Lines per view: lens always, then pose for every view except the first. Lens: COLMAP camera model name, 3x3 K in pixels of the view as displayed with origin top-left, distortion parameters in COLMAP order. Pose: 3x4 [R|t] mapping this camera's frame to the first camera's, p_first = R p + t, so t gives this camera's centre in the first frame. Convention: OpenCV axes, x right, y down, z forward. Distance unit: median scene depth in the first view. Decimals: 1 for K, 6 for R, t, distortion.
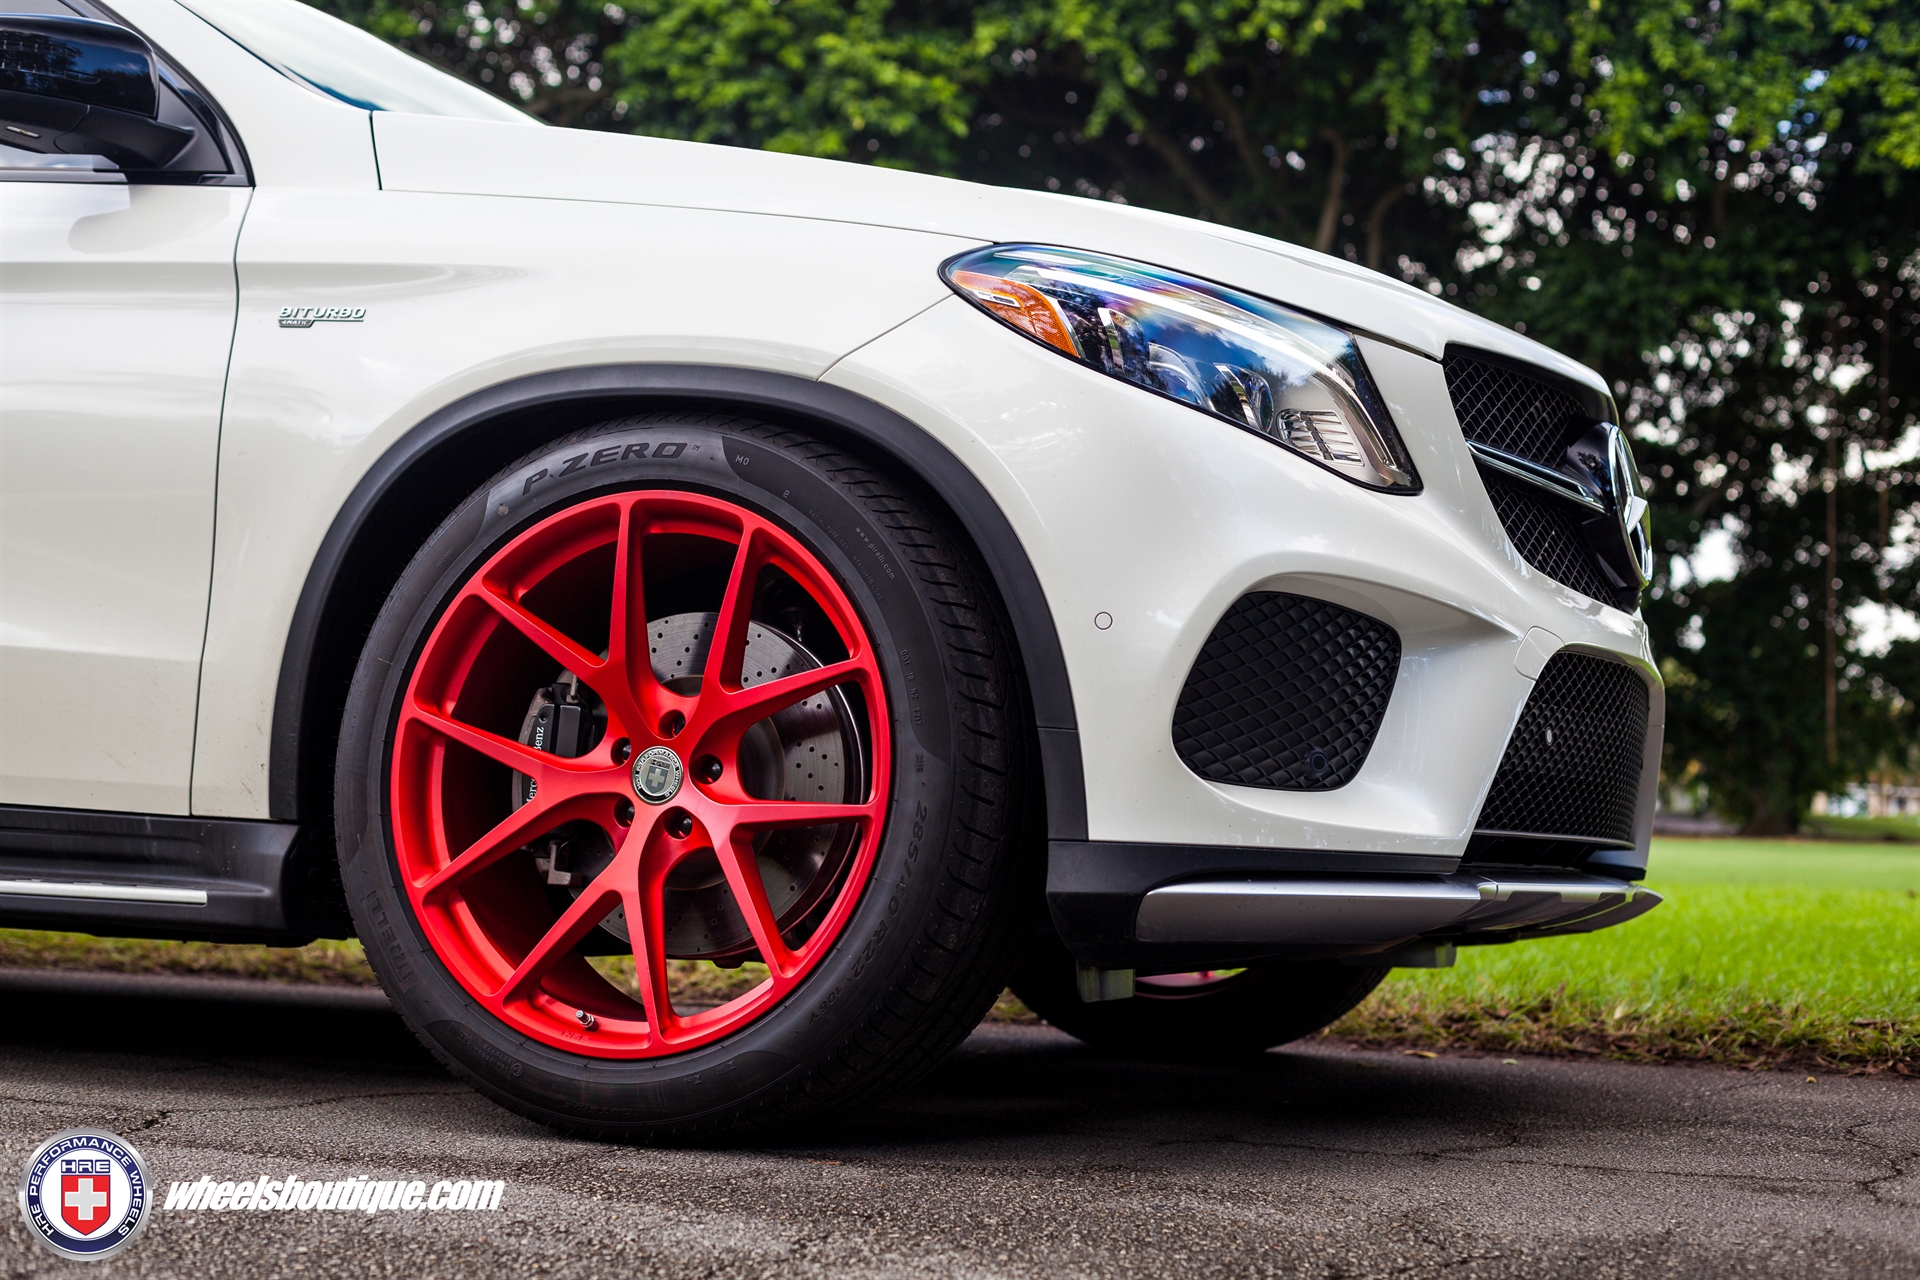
lens RADIAL K [[2766.3, 0, 960.0], [0, 2766.3, 640.0], [0, 0, 1]] dist [-0.093815, 0.015047]
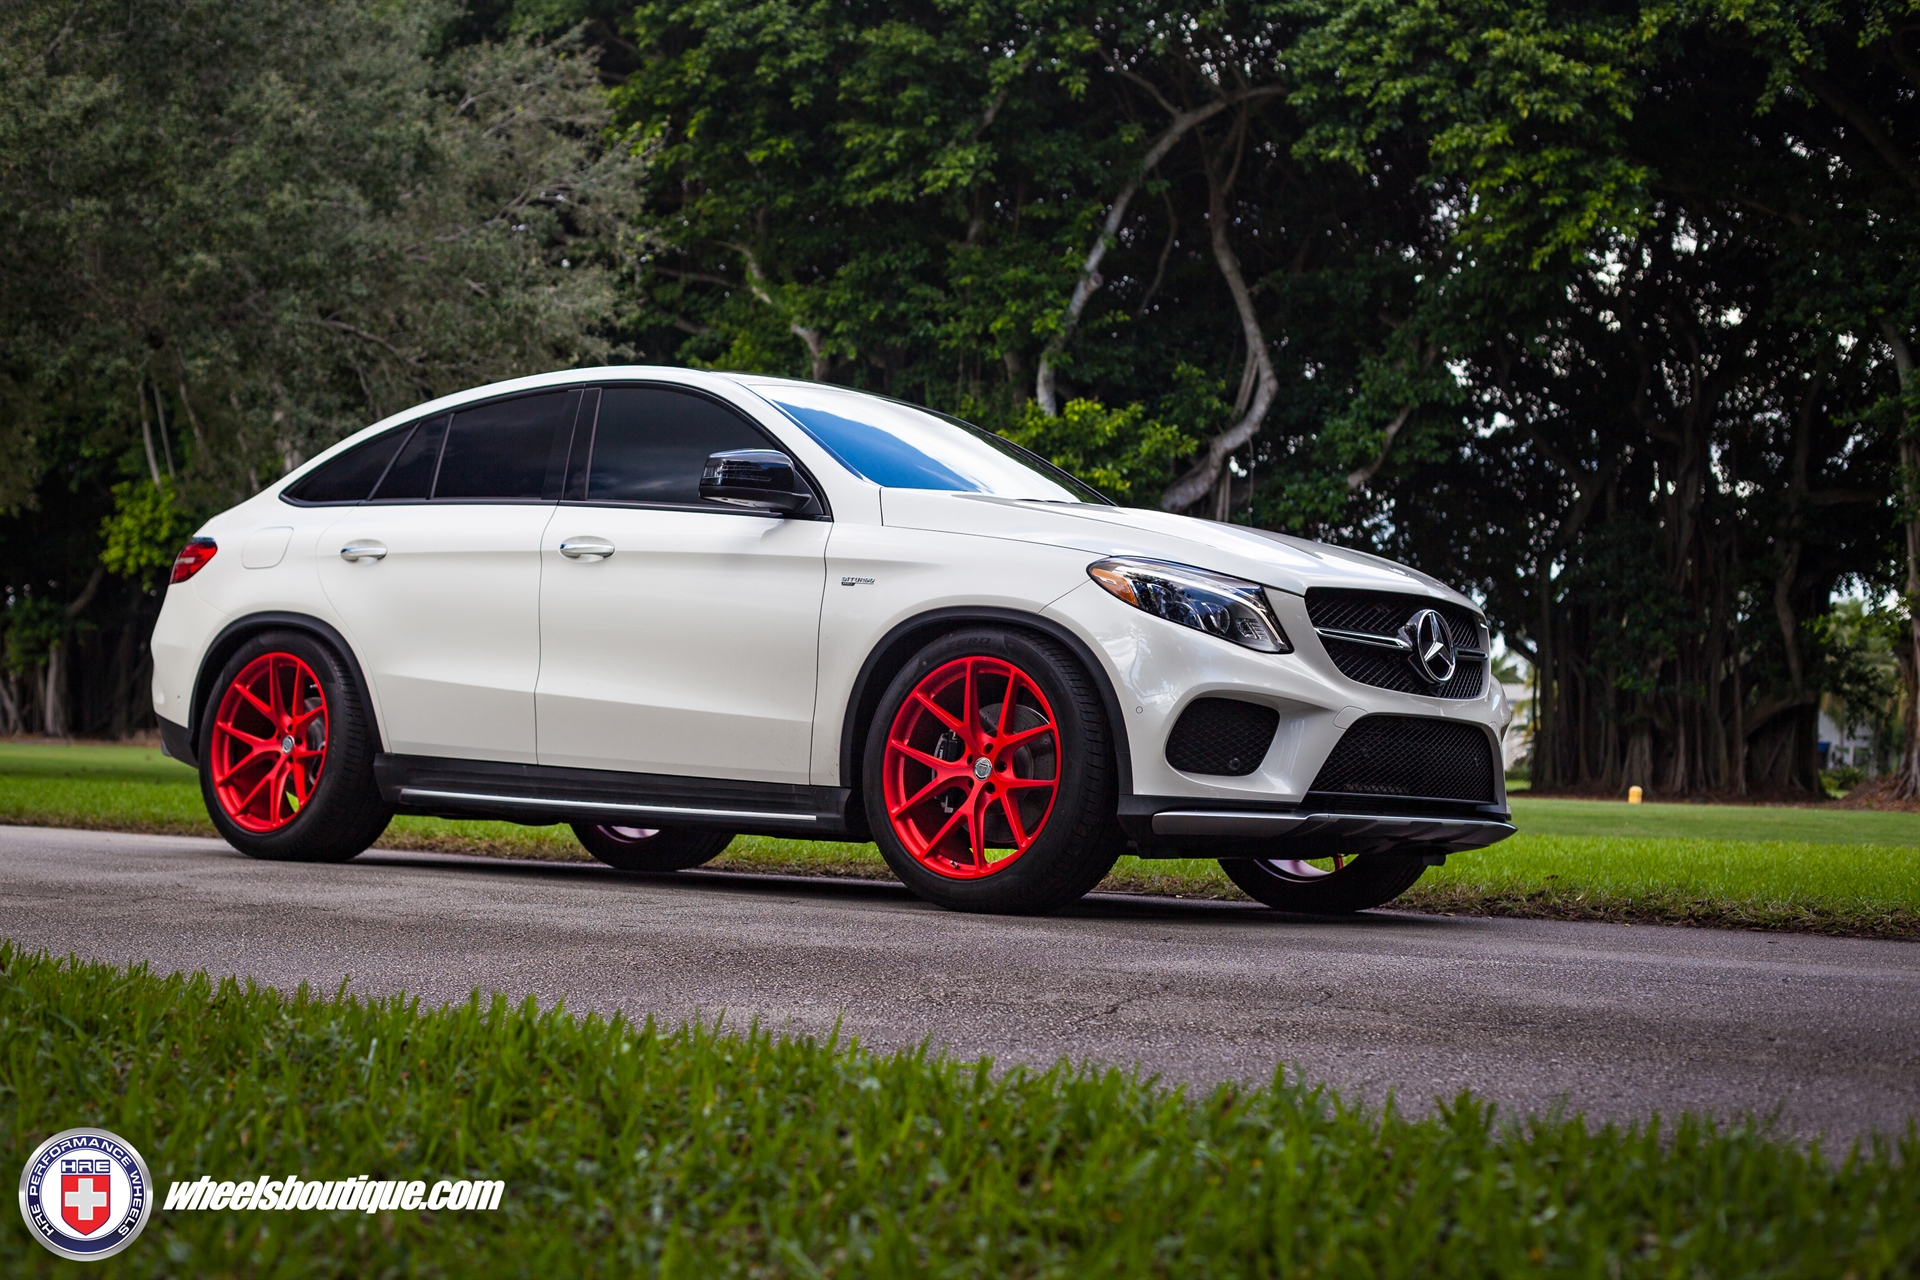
lens RADIAL K [[3012.0, 0, 960.0], [0, 3012.0, 640.0], [0, 0, 1]] dist [-0.168866, 0.108568]
pose [[0.966739, -0.007937, -0.255641, 0.560991], [0.011021, 0.999883, 0.010631, -0.096024], [0.255527, -0.013095, 0.966713, -1.627166]]
